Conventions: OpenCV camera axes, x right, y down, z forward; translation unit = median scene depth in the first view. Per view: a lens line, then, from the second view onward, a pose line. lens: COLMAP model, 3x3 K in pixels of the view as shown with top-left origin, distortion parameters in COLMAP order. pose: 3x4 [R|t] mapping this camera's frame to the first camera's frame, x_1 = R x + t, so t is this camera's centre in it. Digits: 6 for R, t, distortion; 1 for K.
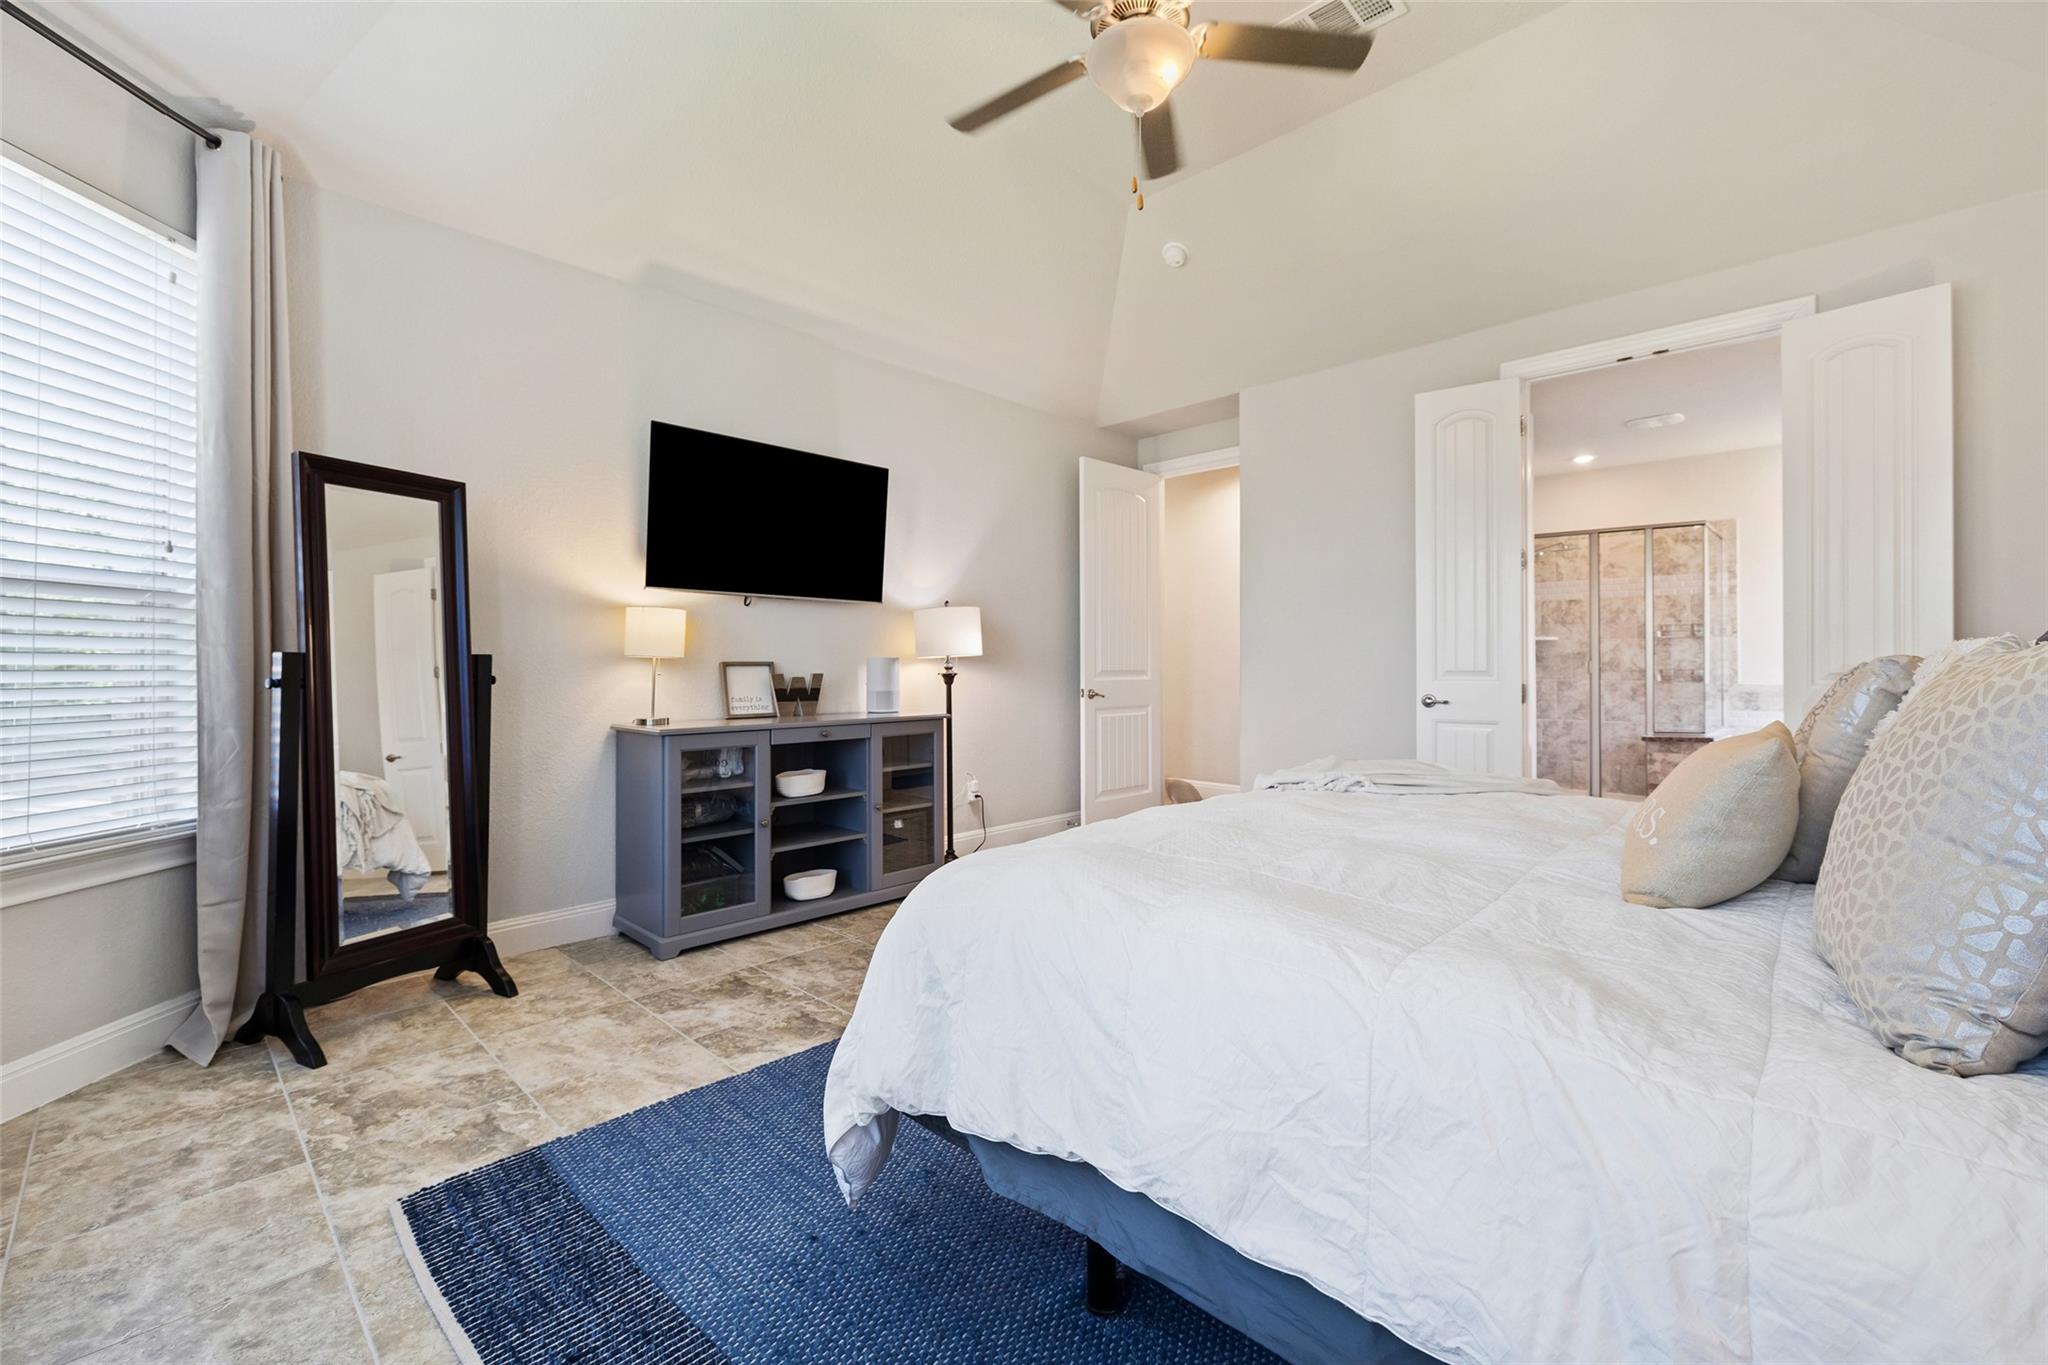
lens RADIAL K [[877.4, 0, 1019.2], [0, 877.4, 669.2], [0, 0, 1]] dist [0.003647, 0.000377]
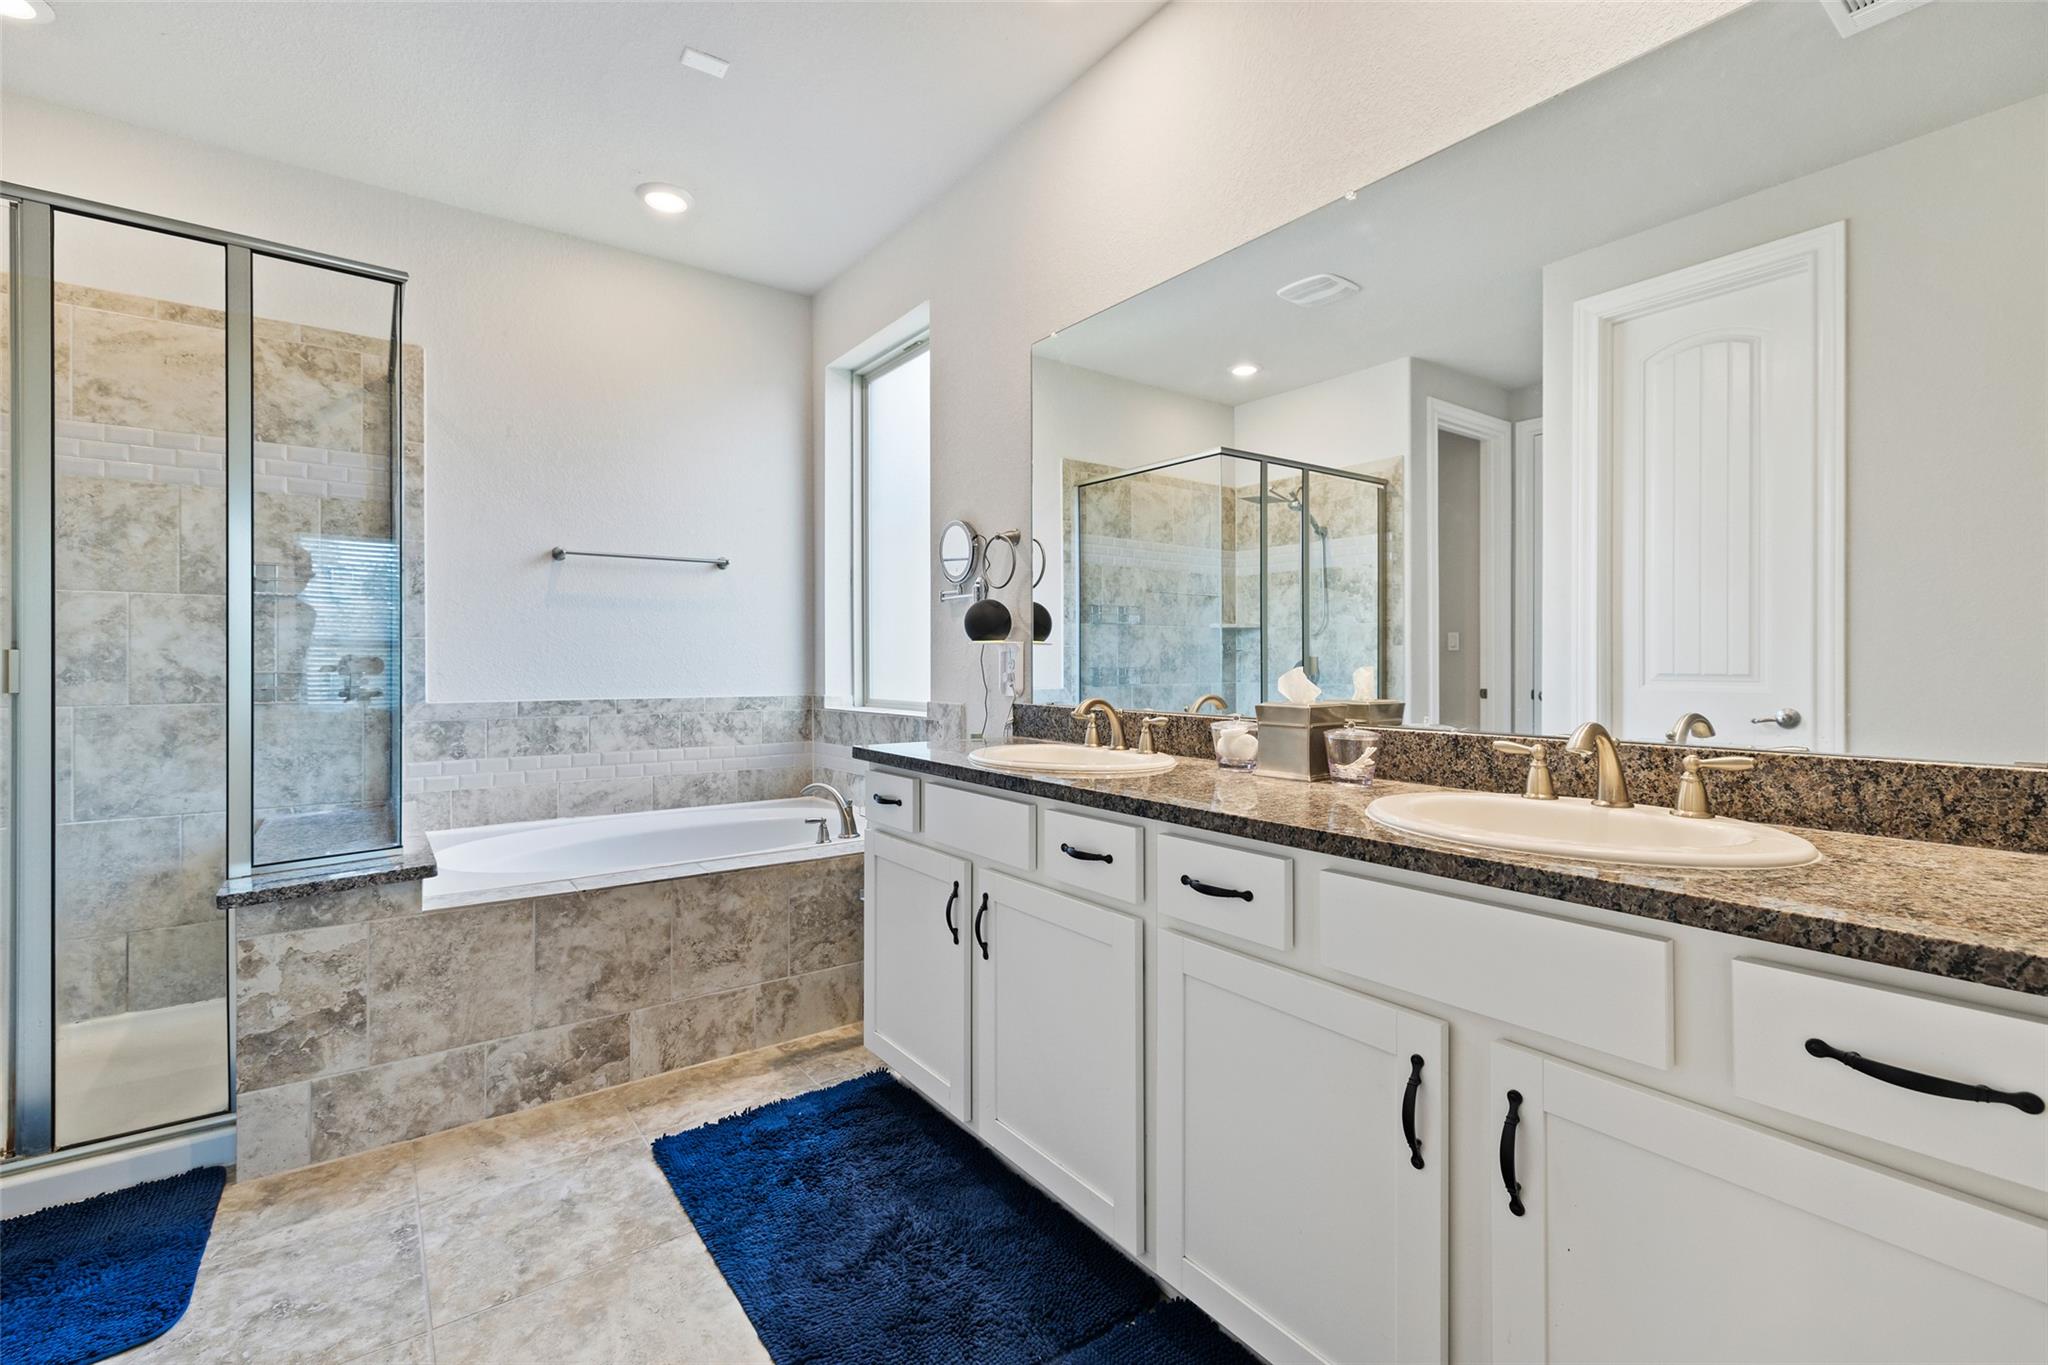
lens RADIAL K [[877.4, 0, 1009.6], [0, 877.4, 643.7], [0, 0, 1]] dist [0.003647, 0.000377]
pose [[0.163413, 0.004180, 0.986549, 0.409459], [-0.002595, 0.999989, -0.003807, -0.013588], [-0.986554, -0.001938, 0.163423, 0.619326]]
